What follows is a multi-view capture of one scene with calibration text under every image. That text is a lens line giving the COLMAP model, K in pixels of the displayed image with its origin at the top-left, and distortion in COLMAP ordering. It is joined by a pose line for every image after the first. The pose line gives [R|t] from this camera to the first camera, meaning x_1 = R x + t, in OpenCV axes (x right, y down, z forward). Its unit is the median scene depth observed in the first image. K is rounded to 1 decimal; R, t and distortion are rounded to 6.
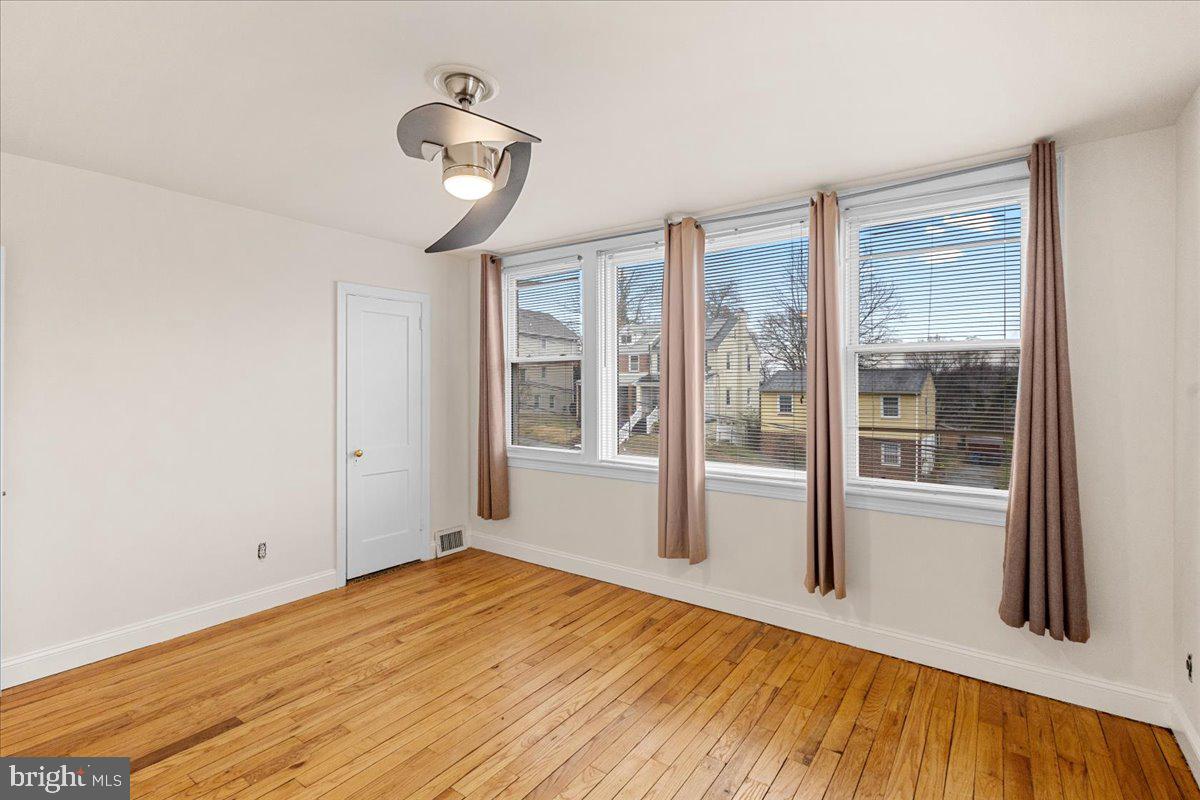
lens RADIAL K [[561.6, 0, 602.1], [0, 561.6, 390.1], [0, 0, 1]] dist [0.012186, -0.001628]
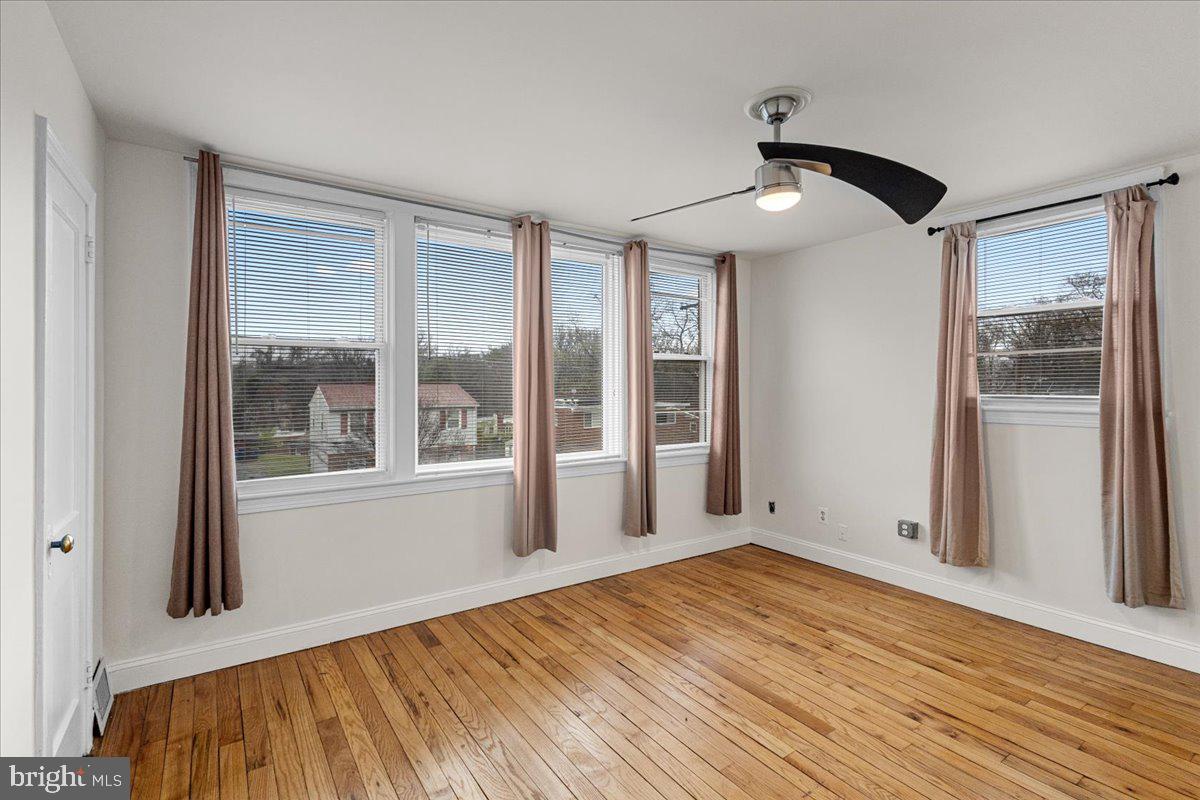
lens RADIAL K [[561.6, 0, 601.1], [0, 561.6, 387.5], [0, 0, 1]] dist [0.012186, -0.001628]
pose [[0.326714, -0.006488, 0.945101, -0.807460], [0.006740, 0.999967, 0.004535, -0.003142], [-0.945099, 0.004889, 0.326747, 0.566933]]
